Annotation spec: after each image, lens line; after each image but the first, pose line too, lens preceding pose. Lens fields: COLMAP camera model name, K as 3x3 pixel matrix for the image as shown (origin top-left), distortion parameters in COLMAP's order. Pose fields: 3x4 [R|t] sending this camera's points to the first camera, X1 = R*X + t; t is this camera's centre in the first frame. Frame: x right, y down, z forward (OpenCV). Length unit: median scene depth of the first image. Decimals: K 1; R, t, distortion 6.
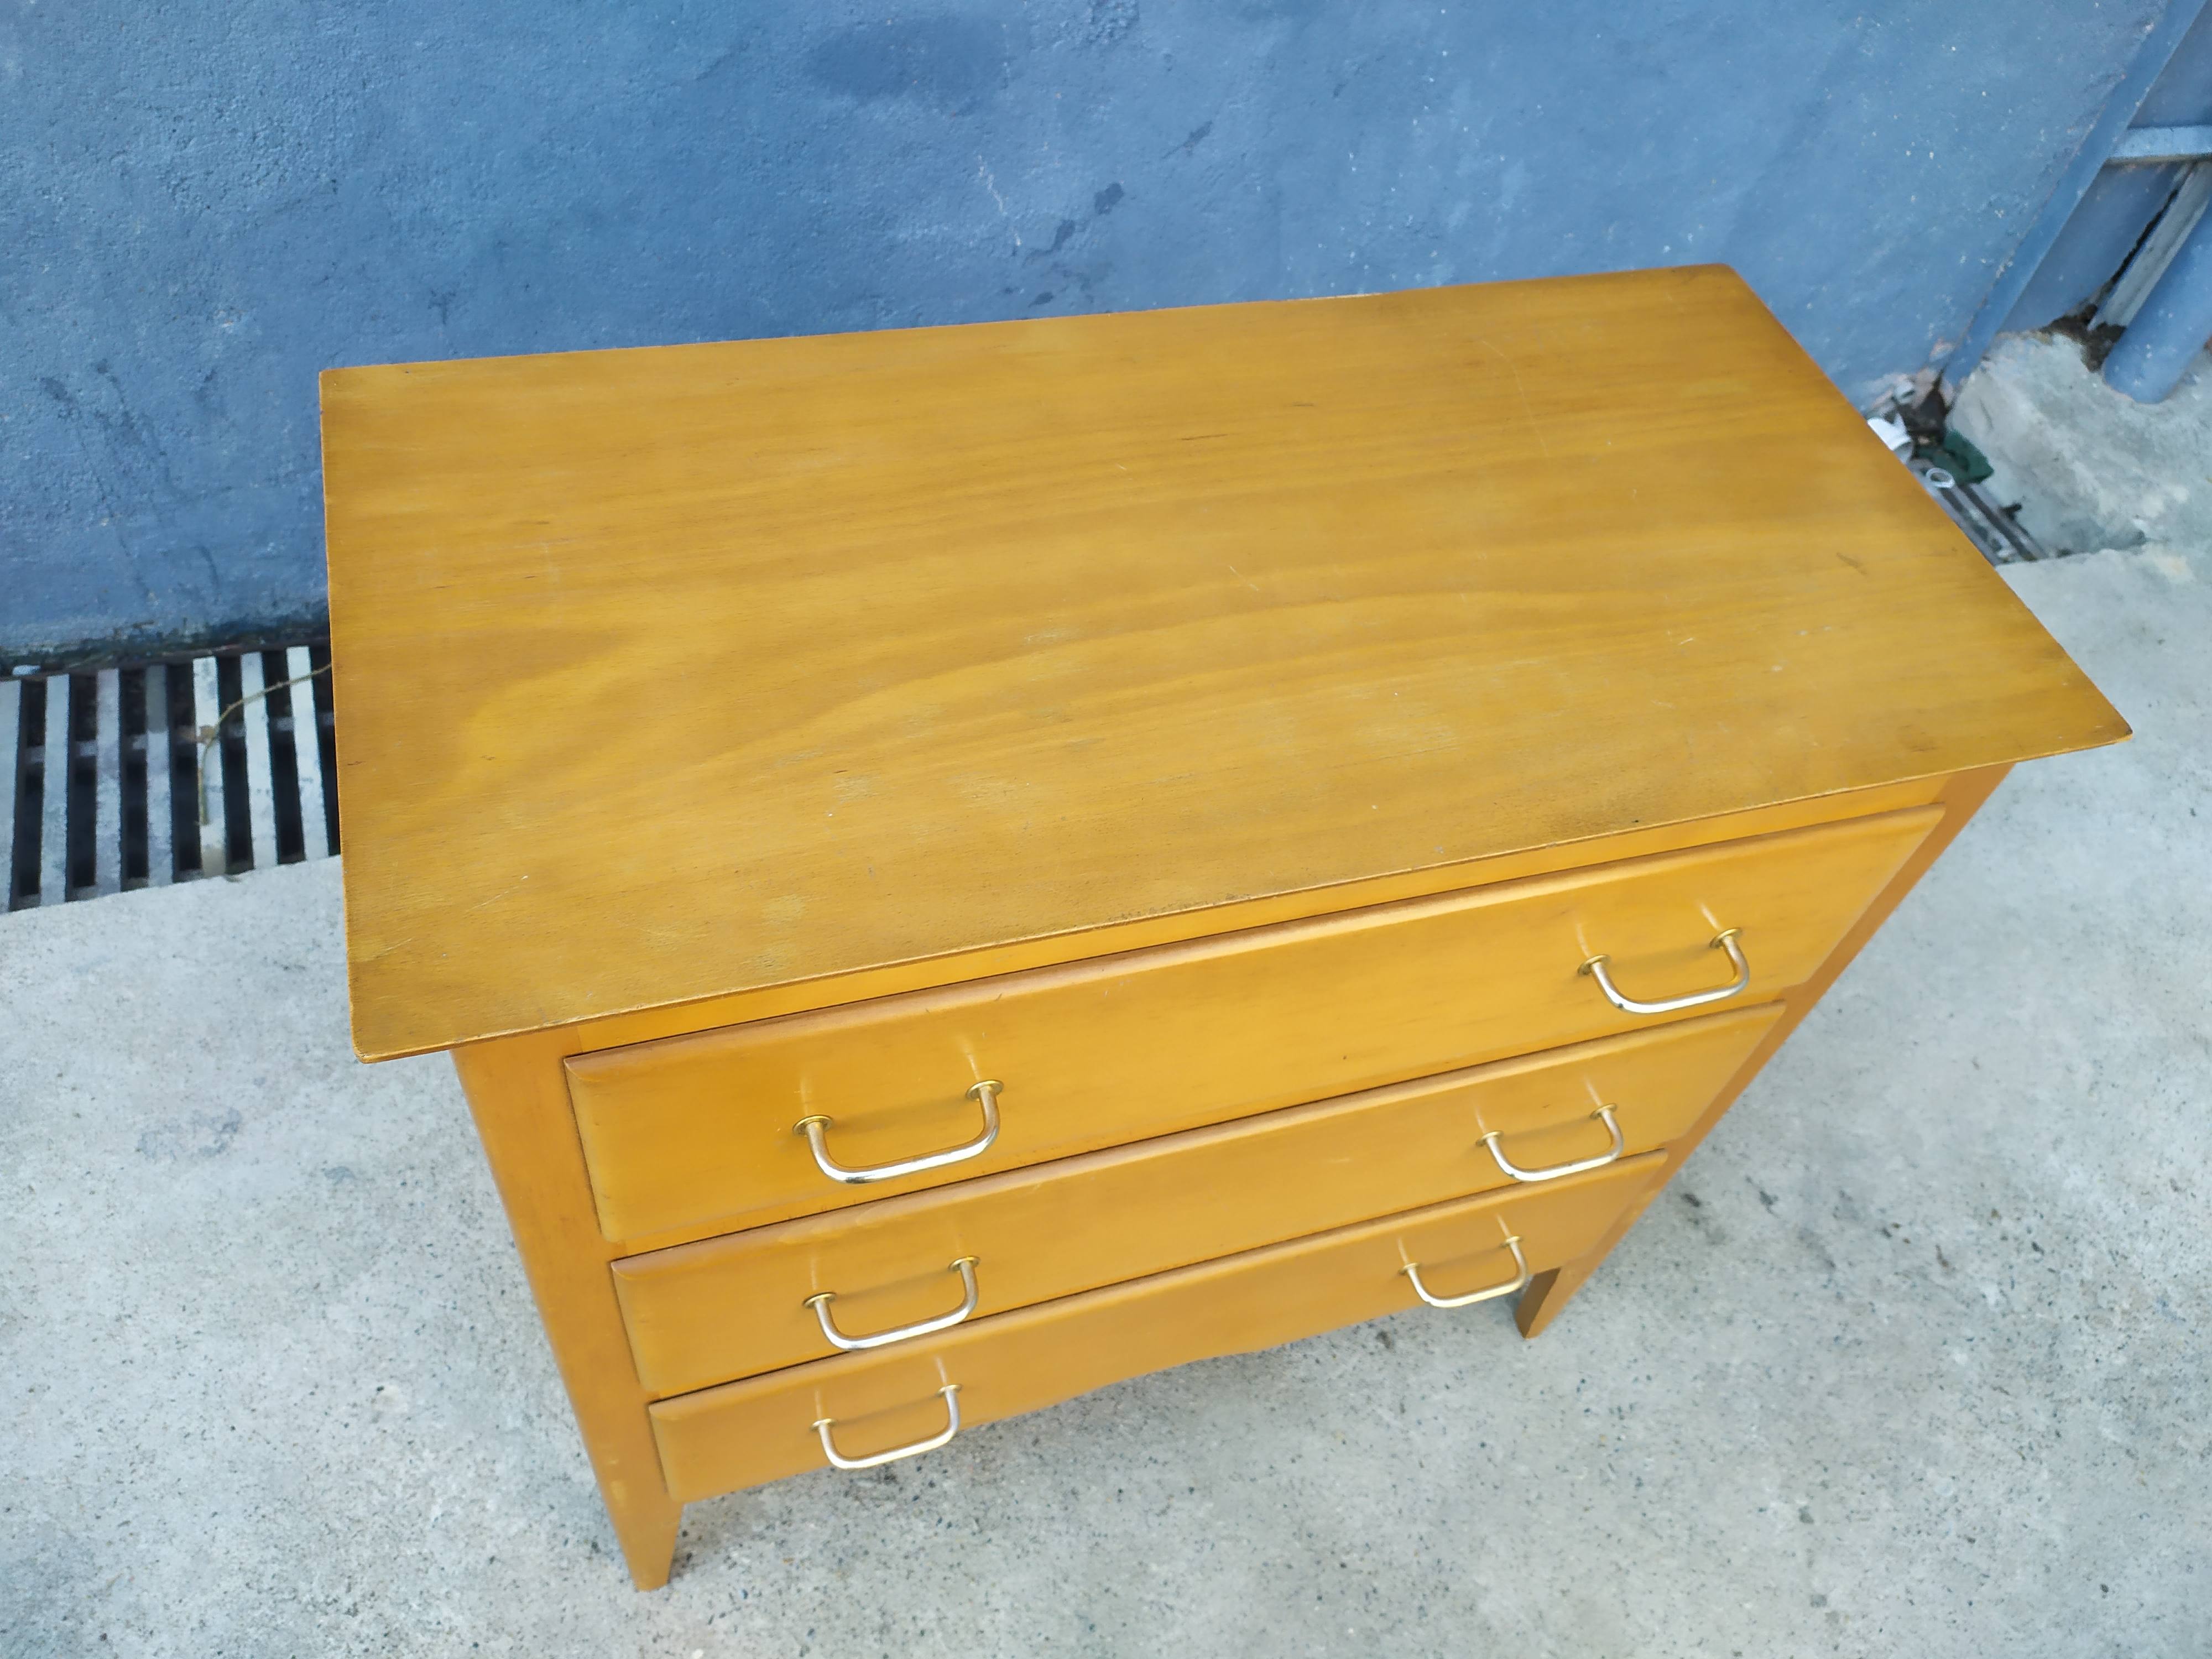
lens RADIAL K [[1666.1, 0, 1096.8], [0, 1666.1, 824.9], [0, 0, 1]] dist [0.040492, -0.050043]
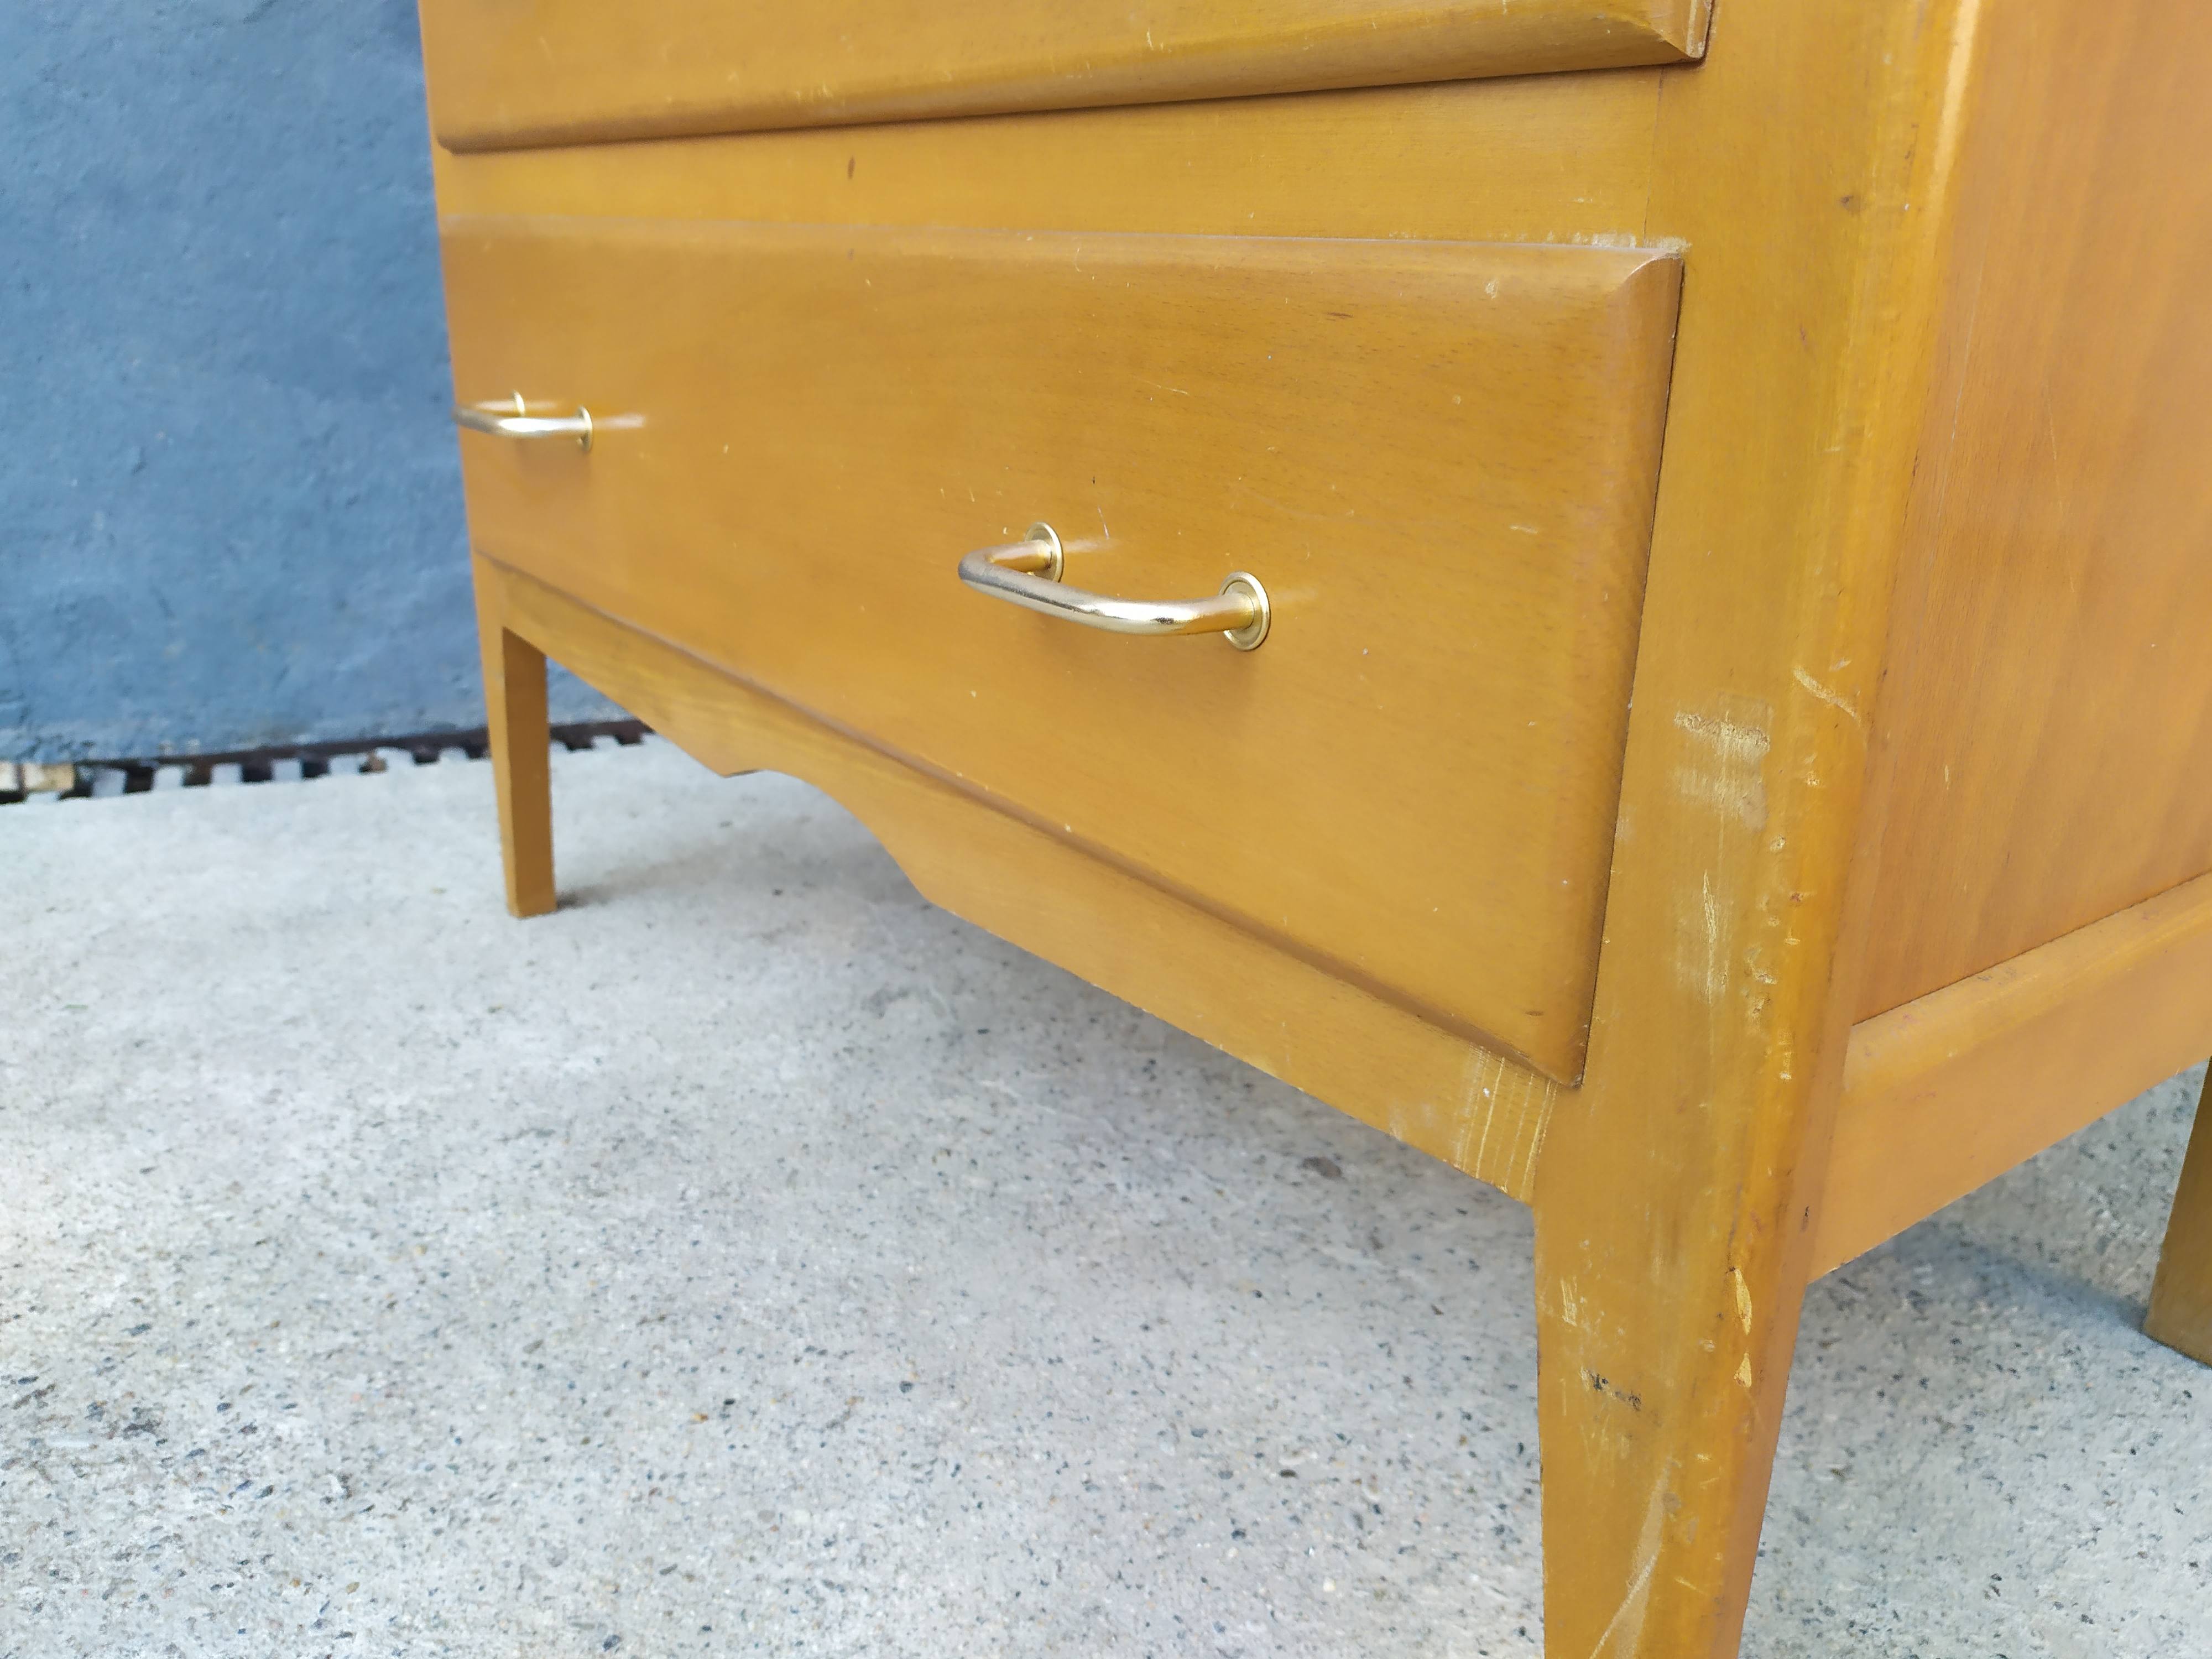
lens RADIAL K [[1687.6, 0, 1115.7], [0, 1687.6, 837.1], [0, 0, 1]] dist [0.032337, -0.034631]
pose [[0.988246, -0.125150, 0.087794, 0.088762], [0.152623, 0.840560, -0.519775, 0.512526], [-0.008746, 0.527065, 0.849780, 0.569717]]
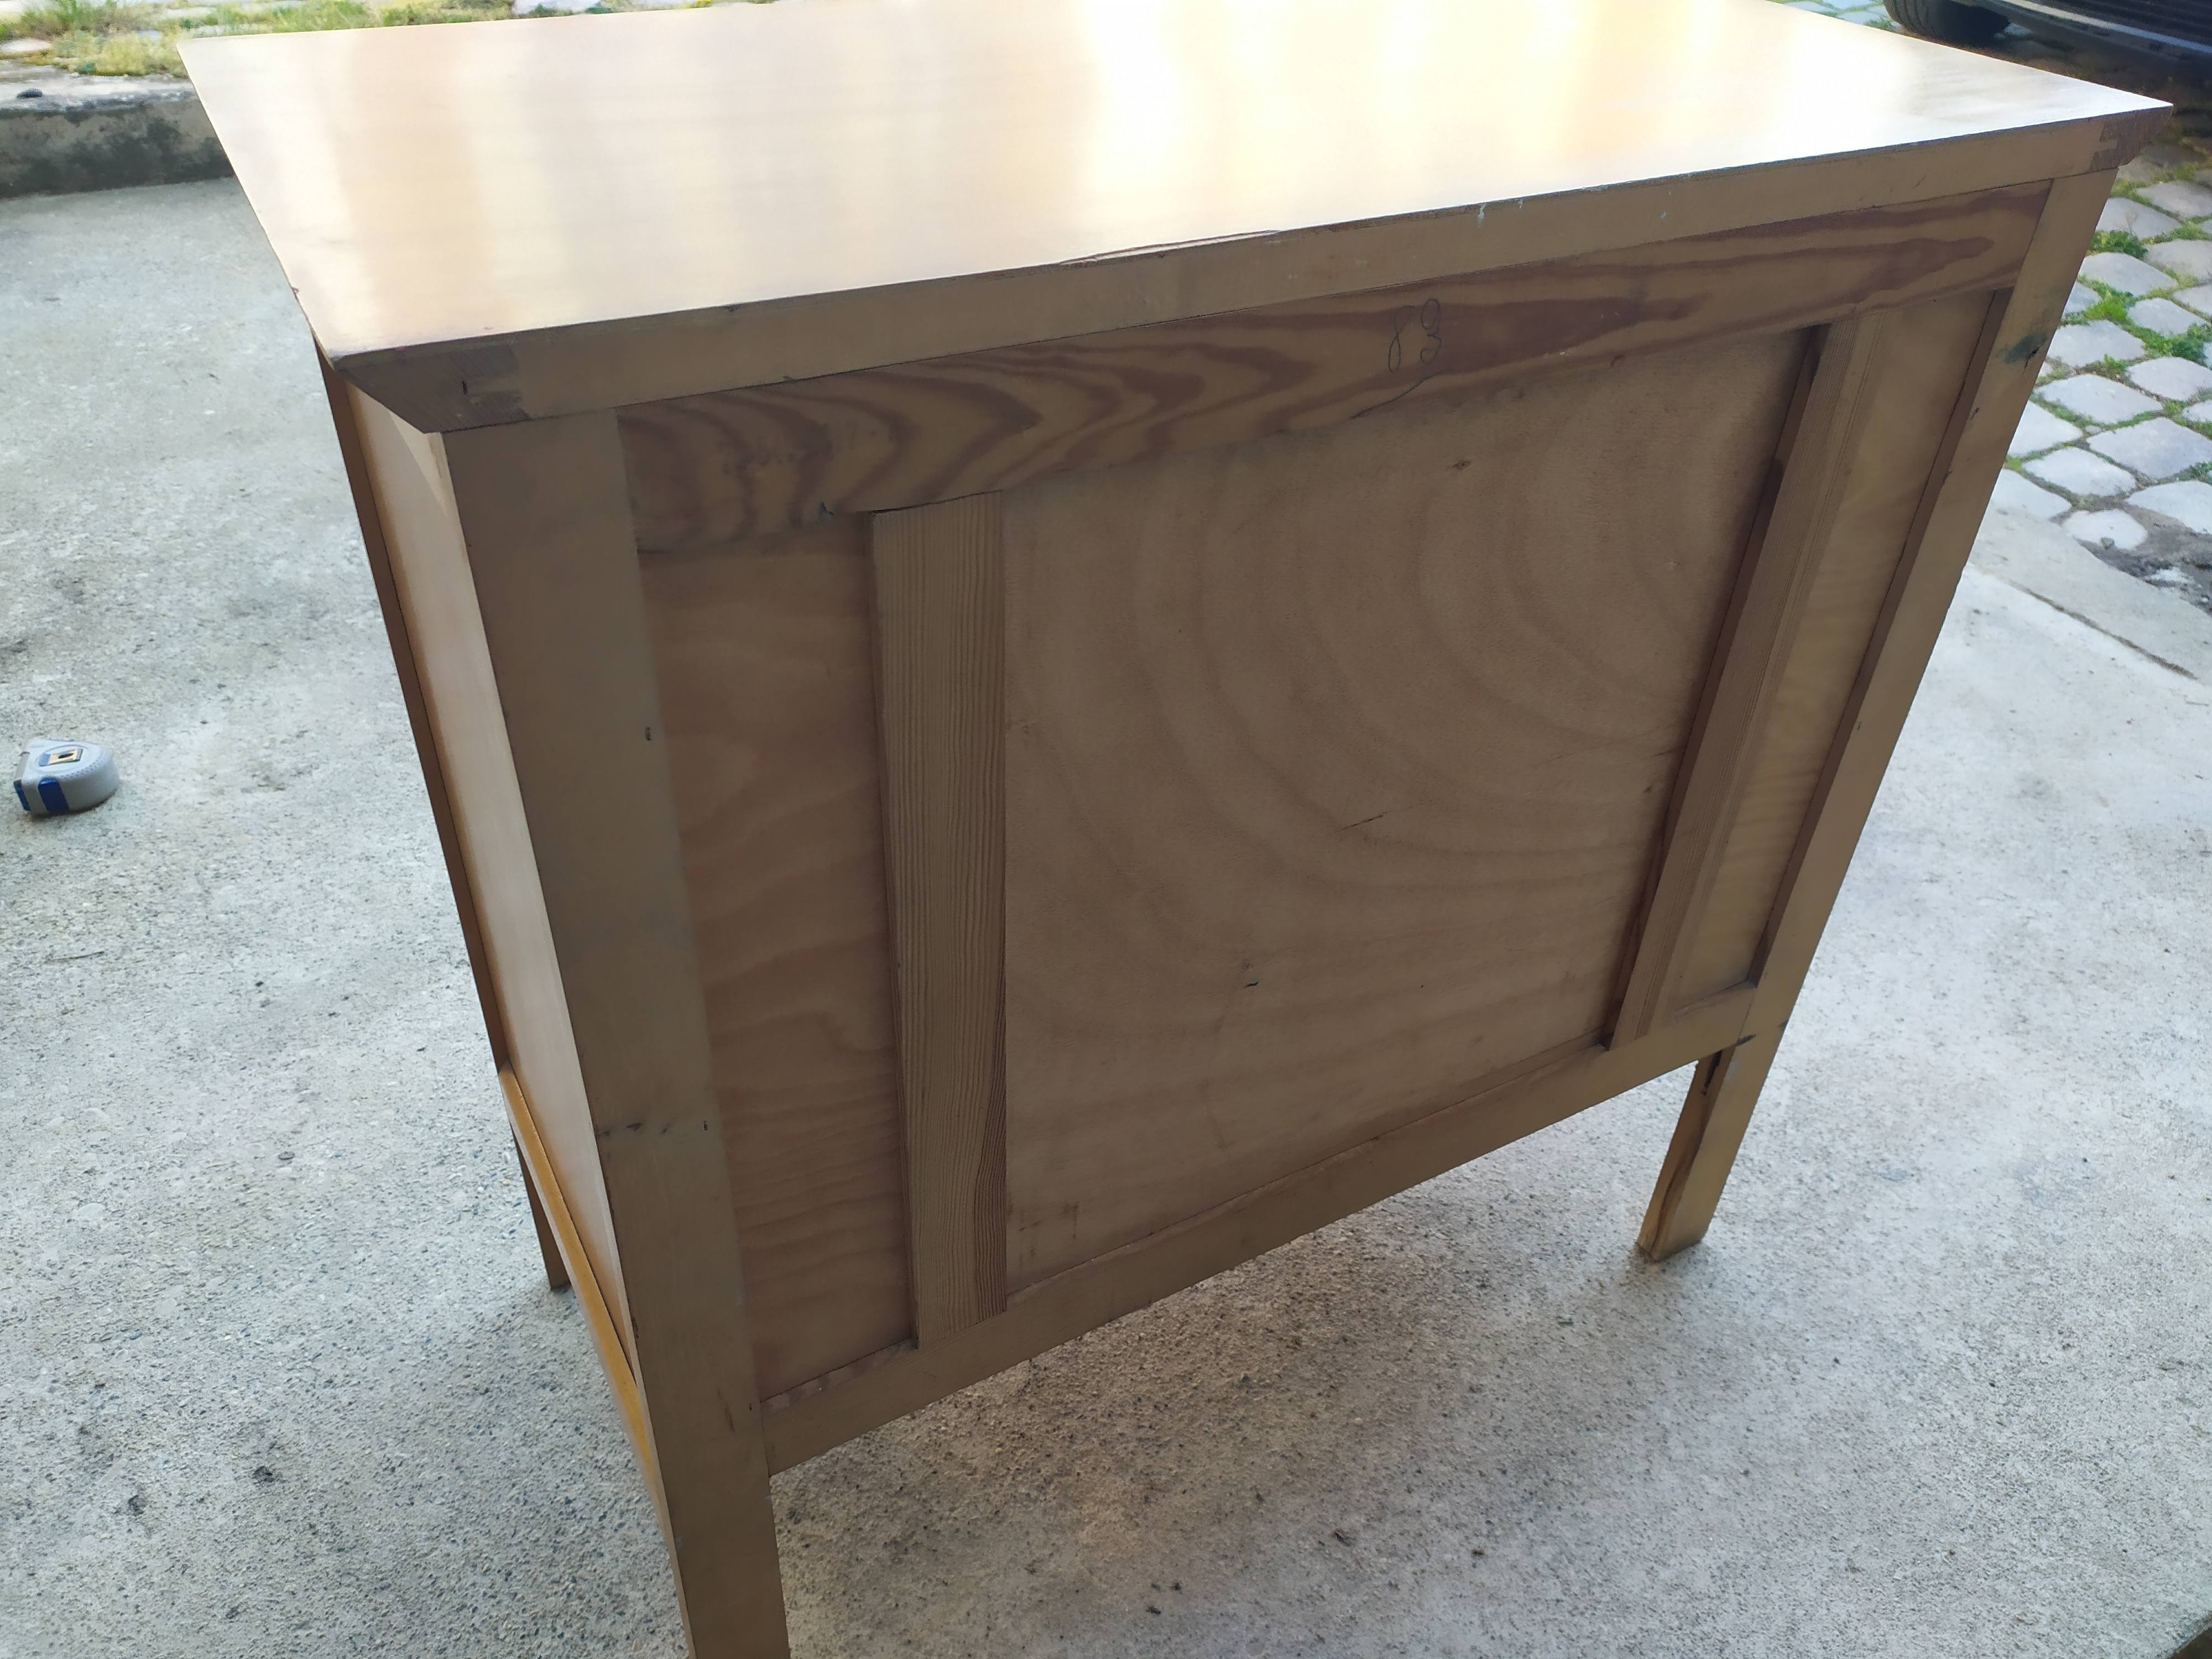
lens RADIAL K [[1687.6, 0, 1128.7], [0, 1687.6, 824.9], [0, 0, 1]] dist [0.032337, -0.034631]
pose [[-0.963122, -0.004947, -0.269020, 0.238127], [-0.268895, 0.053283, 0.961695, -0.648182], [0.009577, 0.998567, -0.052648, 0.907069]]
